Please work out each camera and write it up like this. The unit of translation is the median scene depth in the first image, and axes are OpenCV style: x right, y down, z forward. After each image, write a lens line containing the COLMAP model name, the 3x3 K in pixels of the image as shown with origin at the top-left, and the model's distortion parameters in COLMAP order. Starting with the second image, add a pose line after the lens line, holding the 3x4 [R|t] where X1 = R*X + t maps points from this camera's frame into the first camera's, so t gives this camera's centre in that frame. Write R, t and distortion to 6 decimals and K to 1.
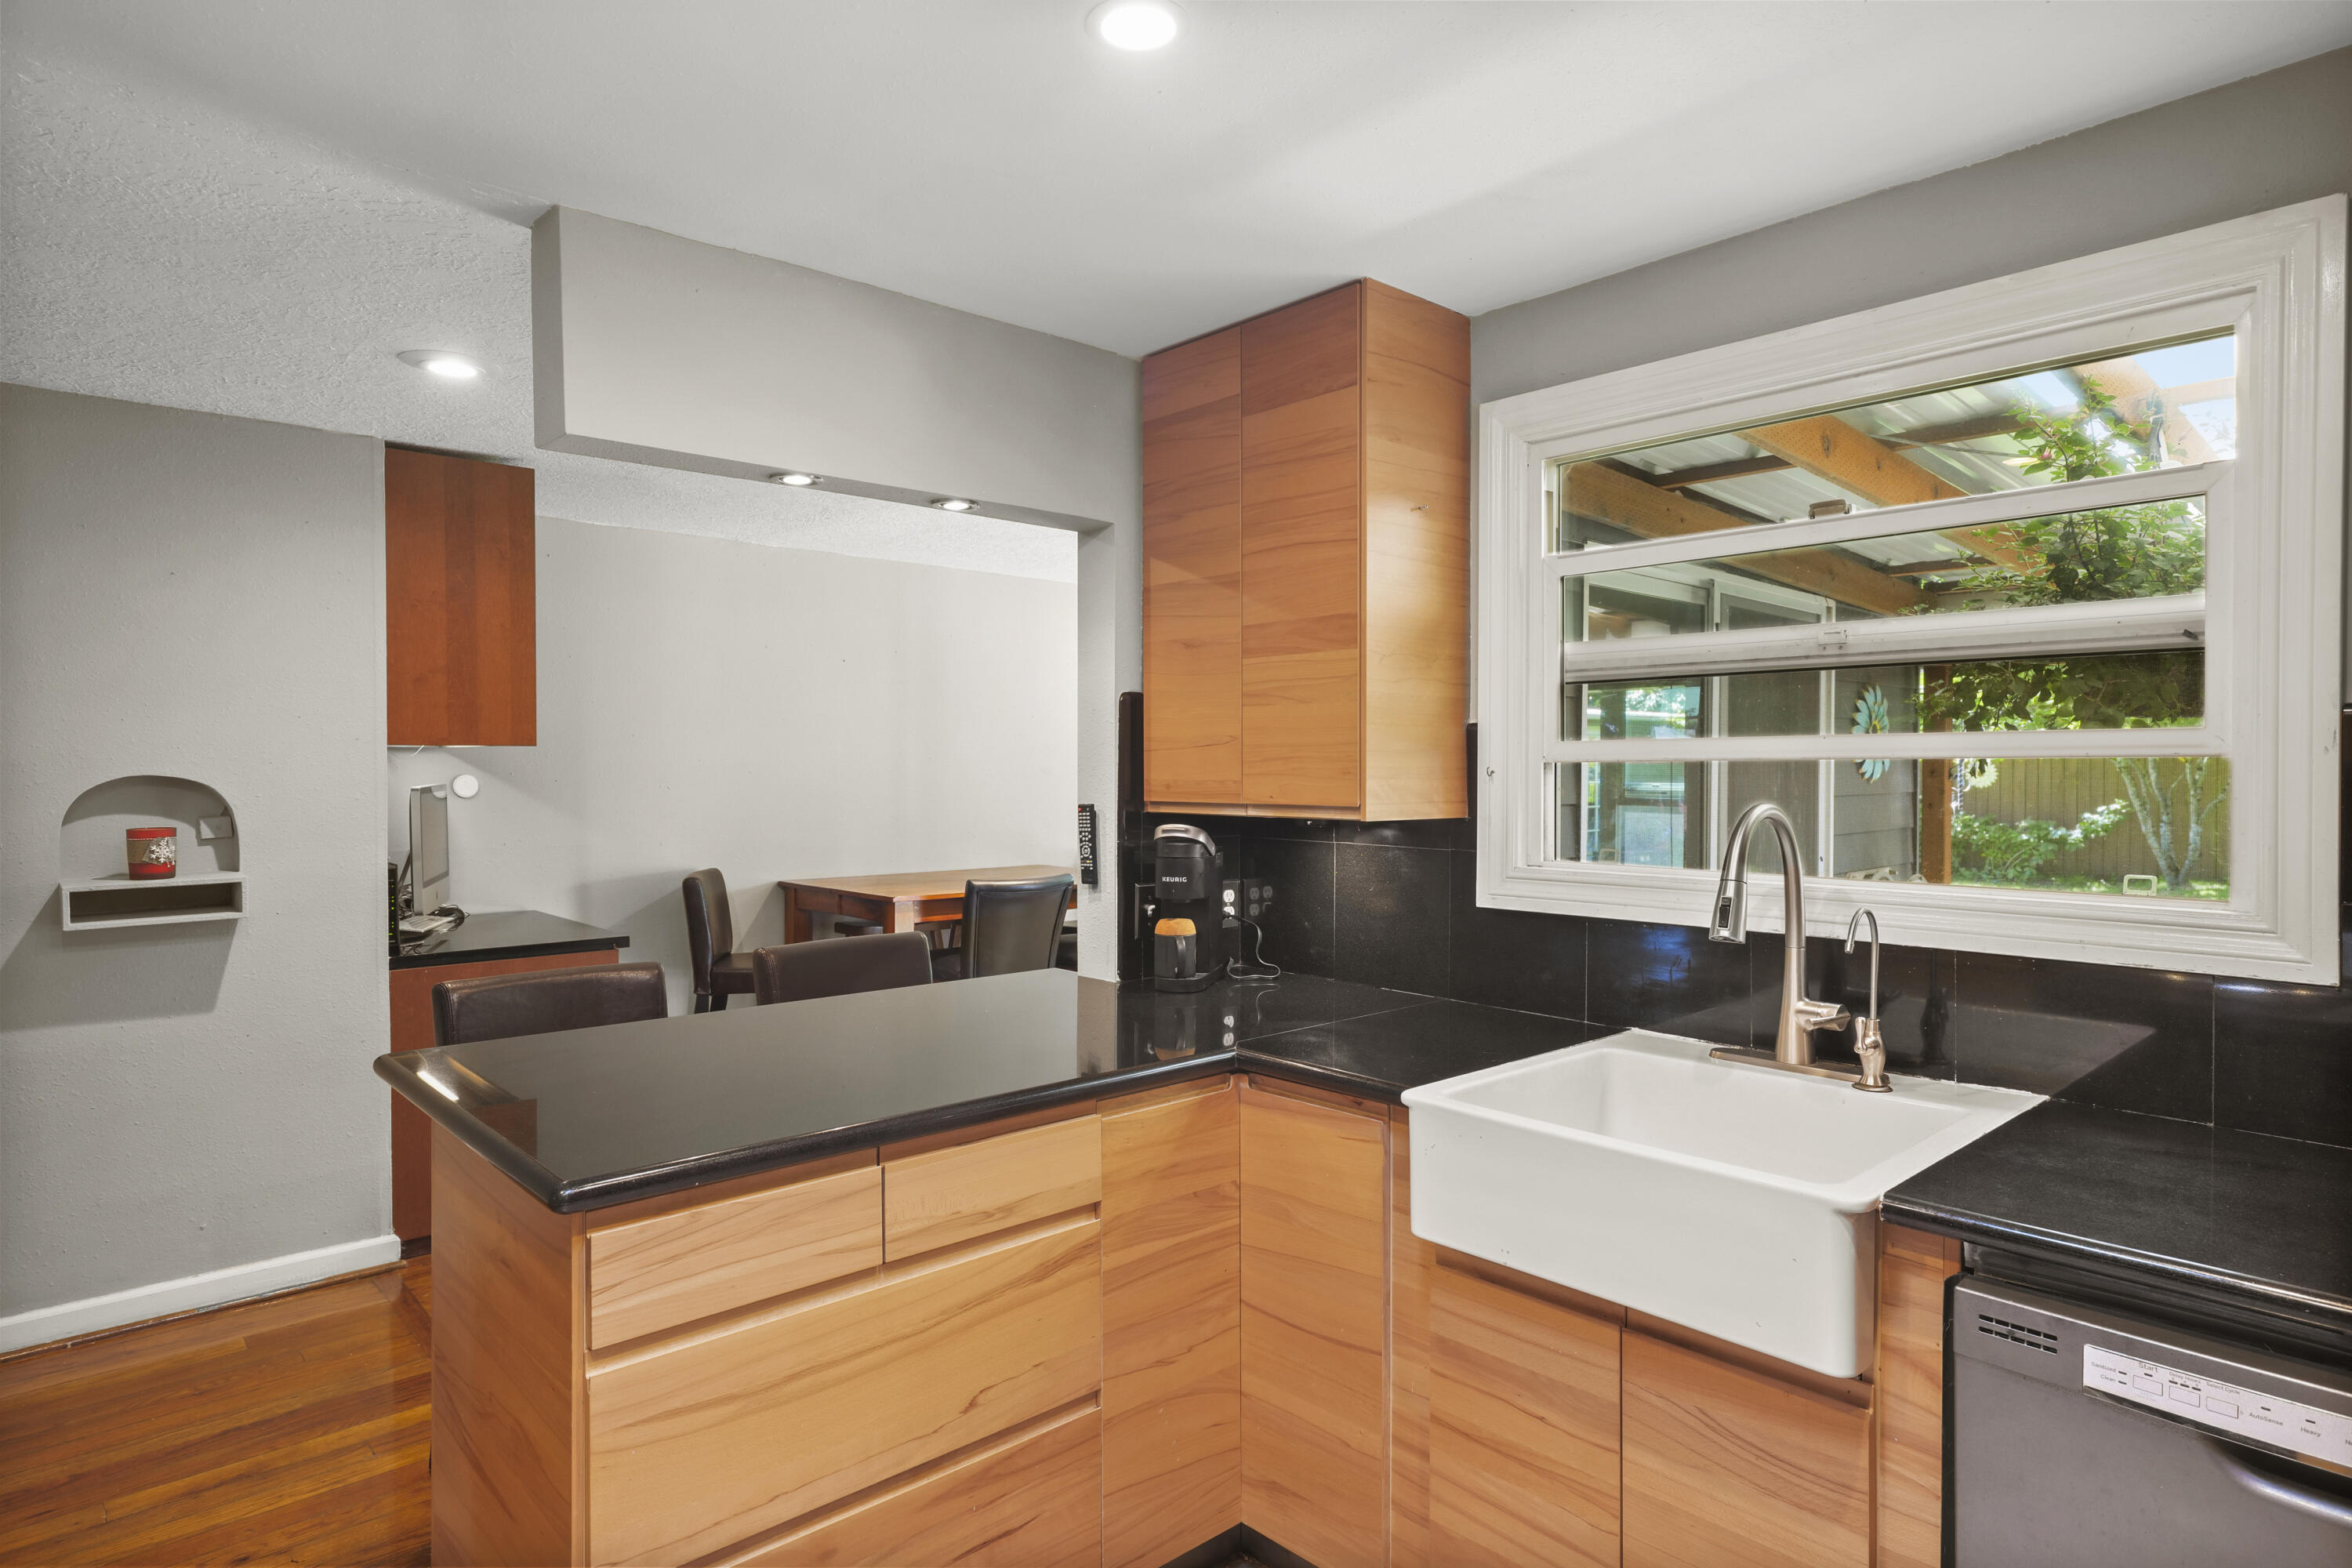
lens RADIAL K [[1271.6, 0, 1175.6], [0, 1271.6, 785.4], [0, 0, 1]] dist [0.006335, -0.001231]
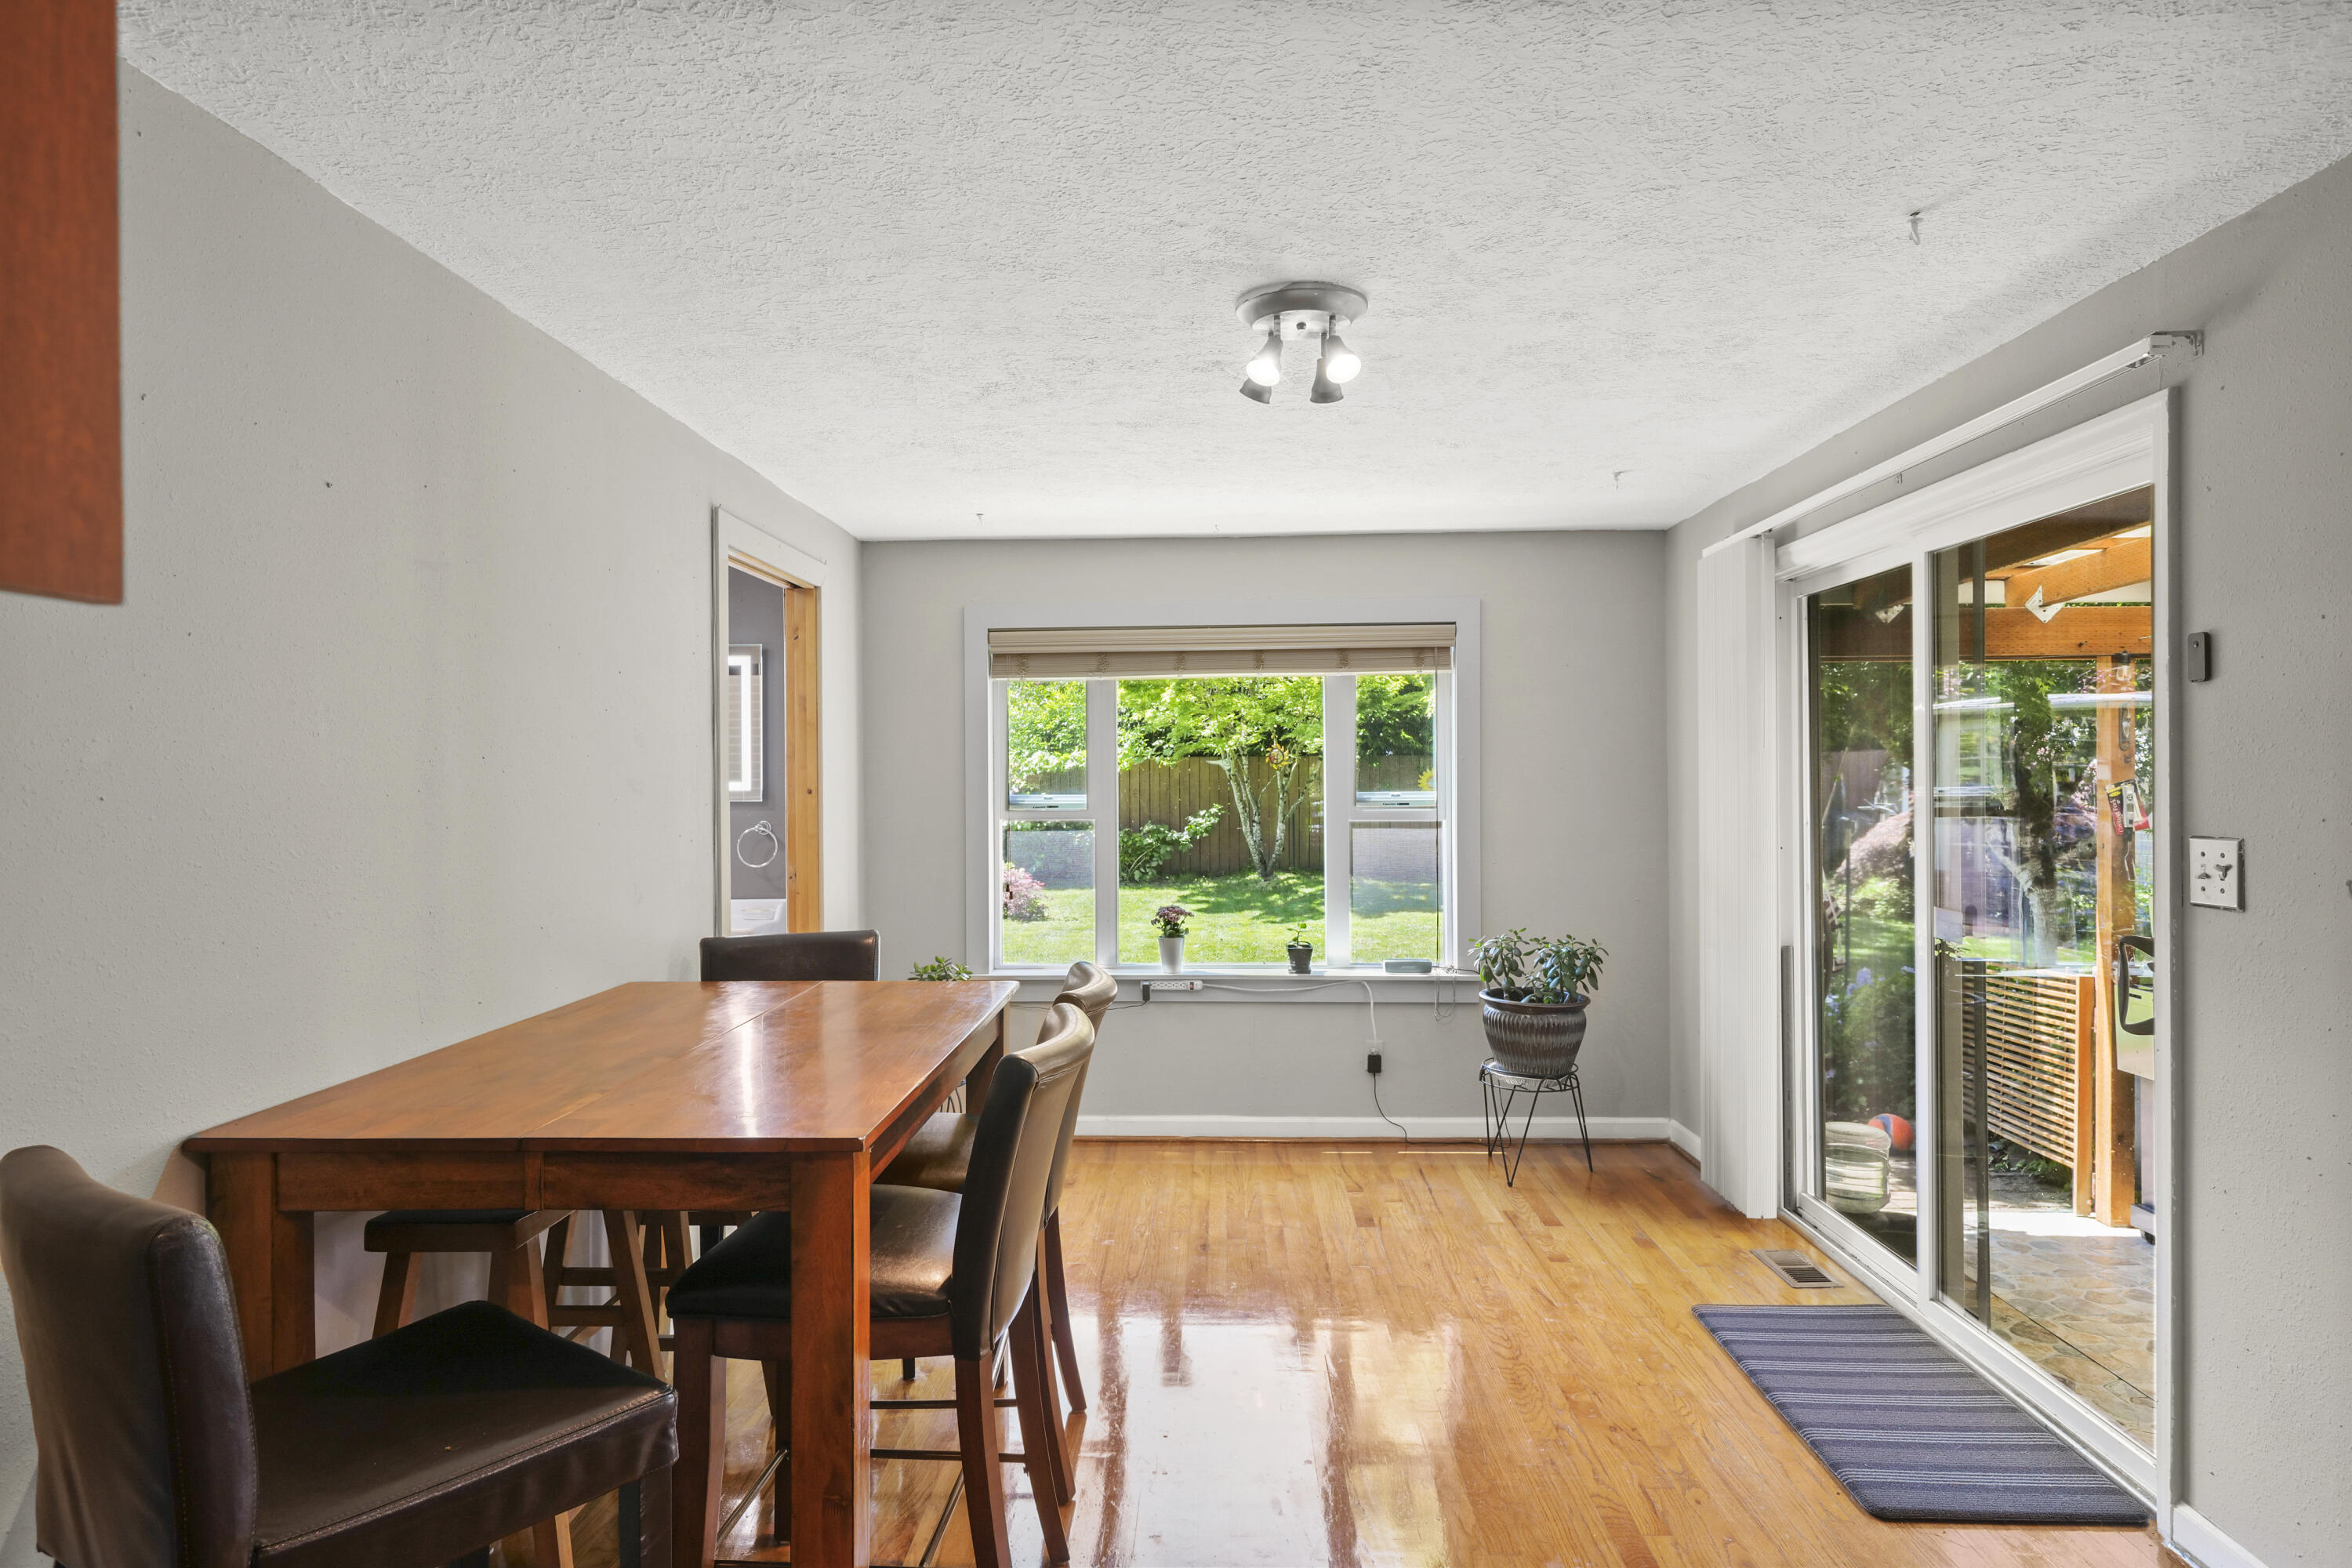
lens RADIAL K [[1352.3, 0, 1160.4], [0, 1352.3, 779.8], [0, 0, 1]] dist [0.003609, -0.000130]
pose [[0.718185, -0.009528, 0.695787, -0.717812], [0.020278, 0.999768, -0.007240, -0.012787], [-0.695557, 0.019309, 0.718212, 1.124226]]
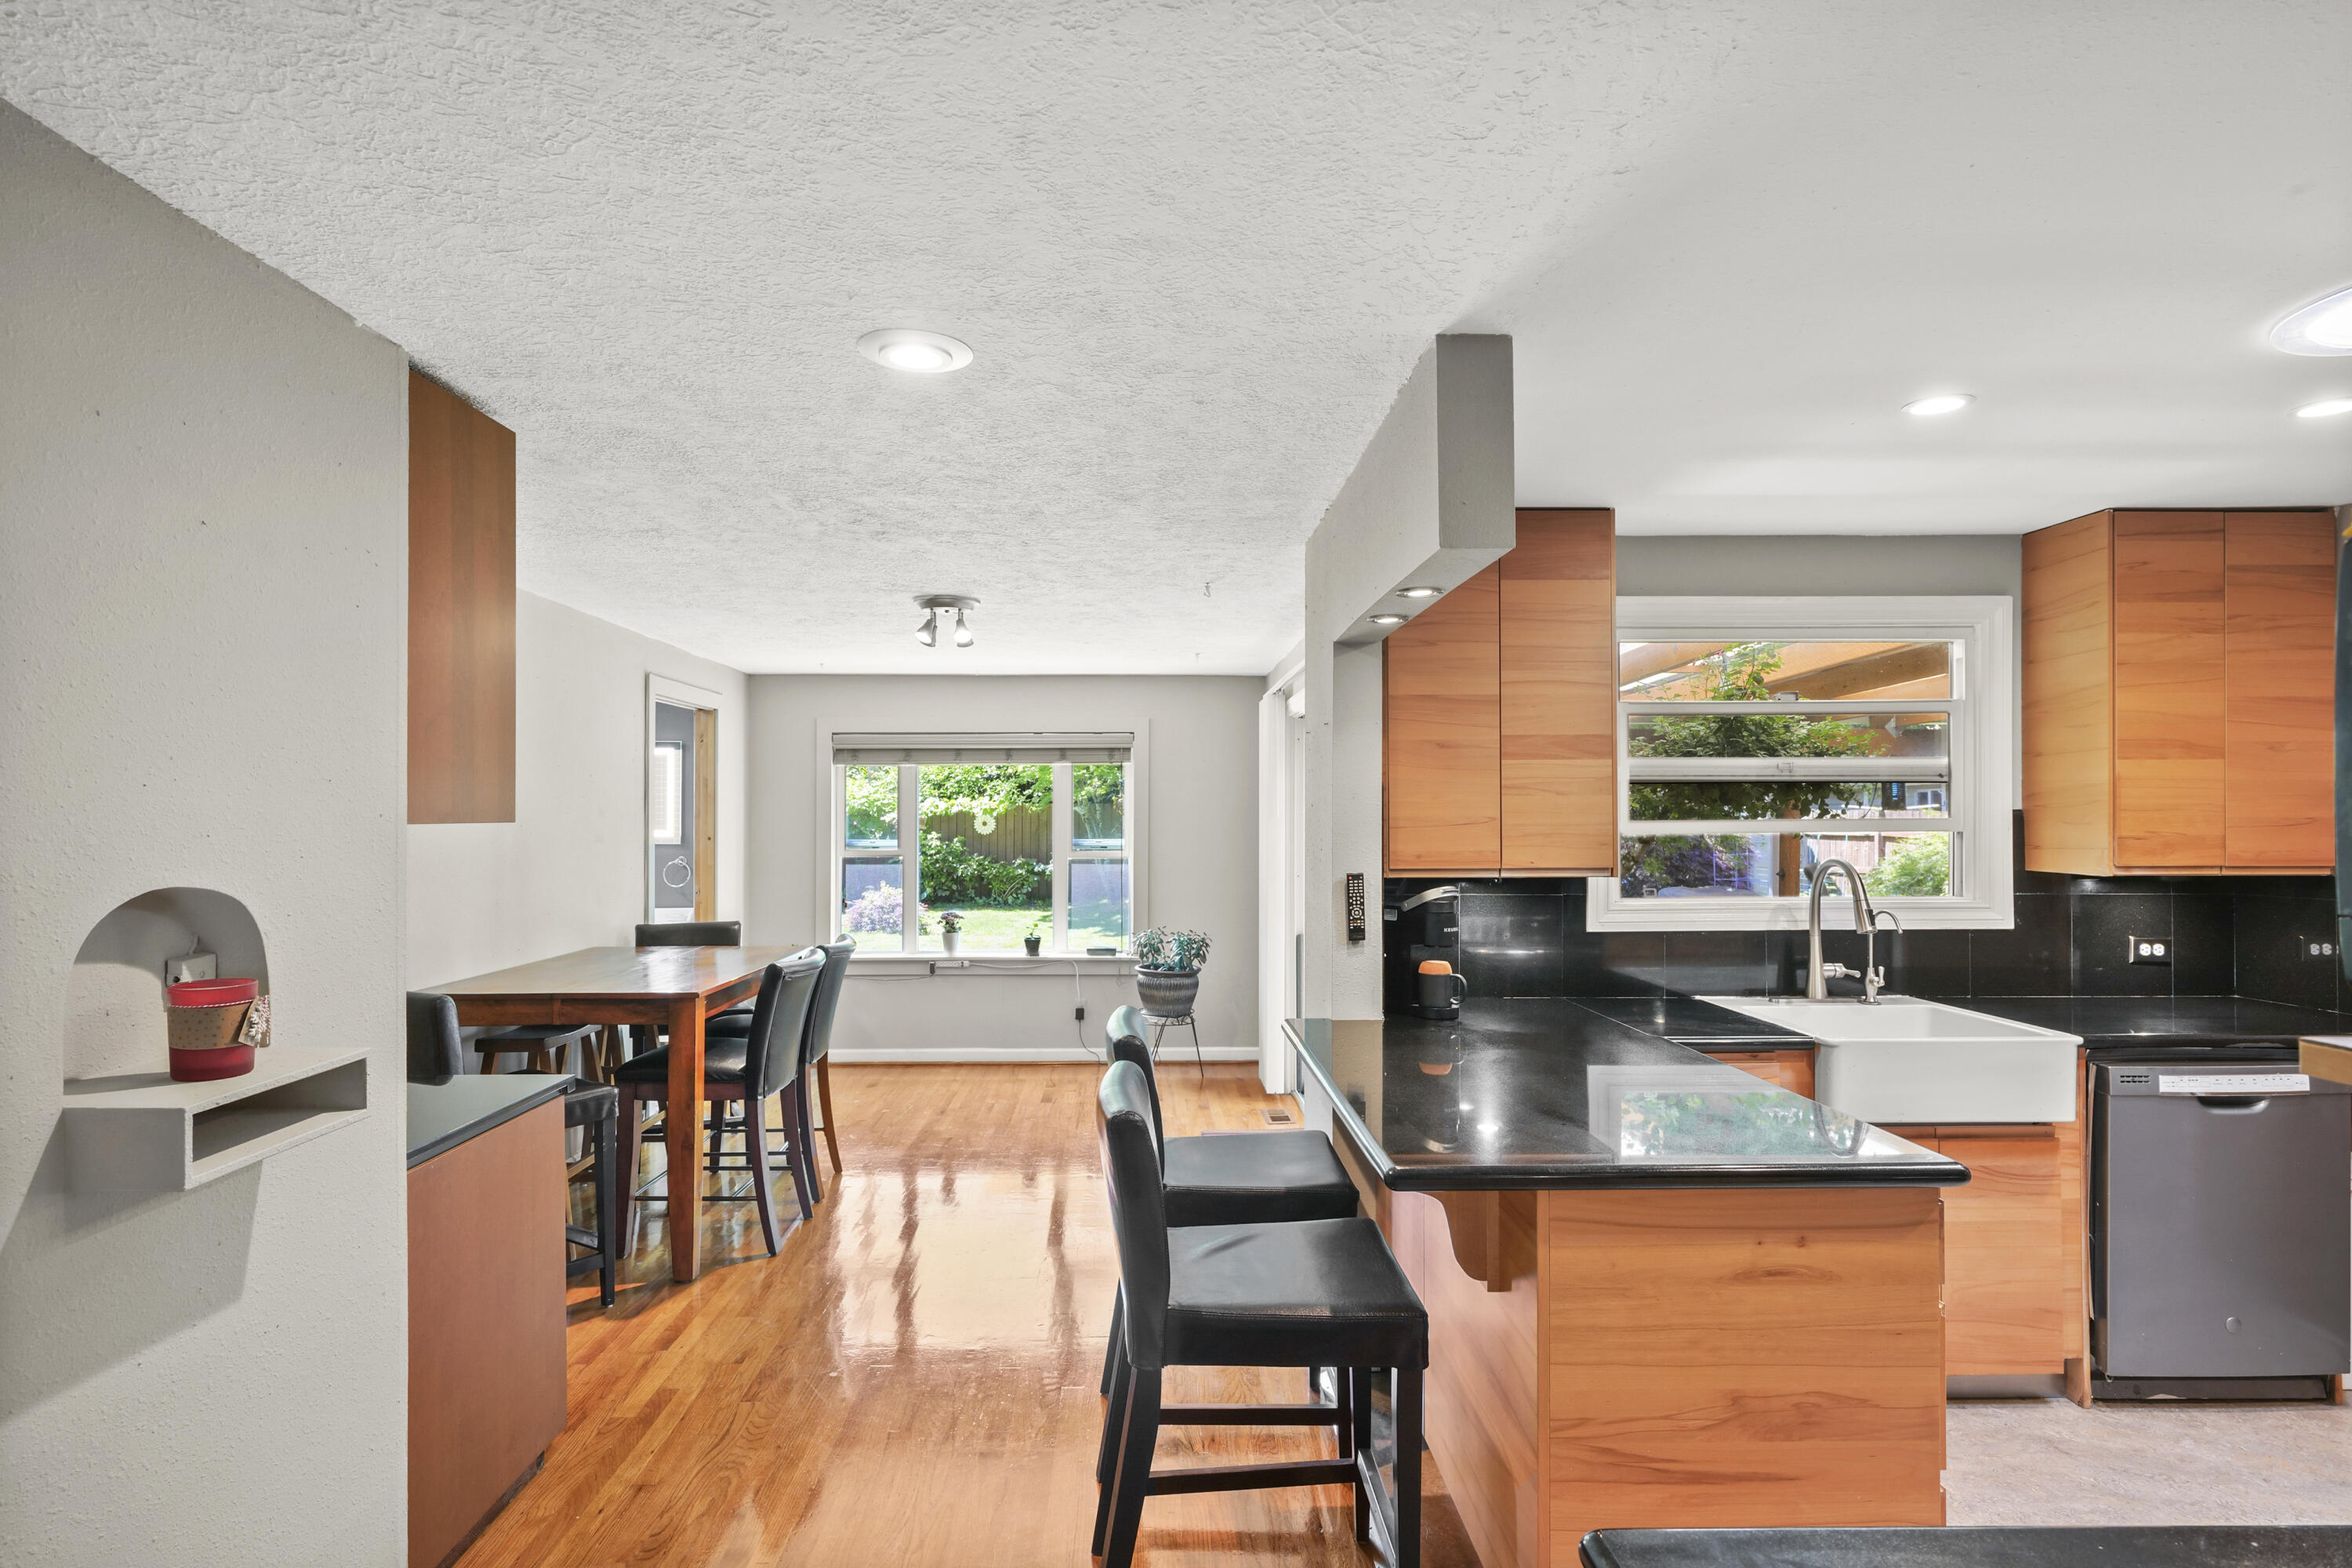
lens RADIAL K [[1212.4, 0, 1160.7], [0, 1212.4, 808.7], [0, 0, 1]] dist [0.003054, 0.000396]
pose [[0.665873, 0.001212, 0.746064, -1.047555], [0.013398, 0.999818, -0.013583, -0.033376], [-0.745944, 0.019040, 0.665736, 0.388452]]
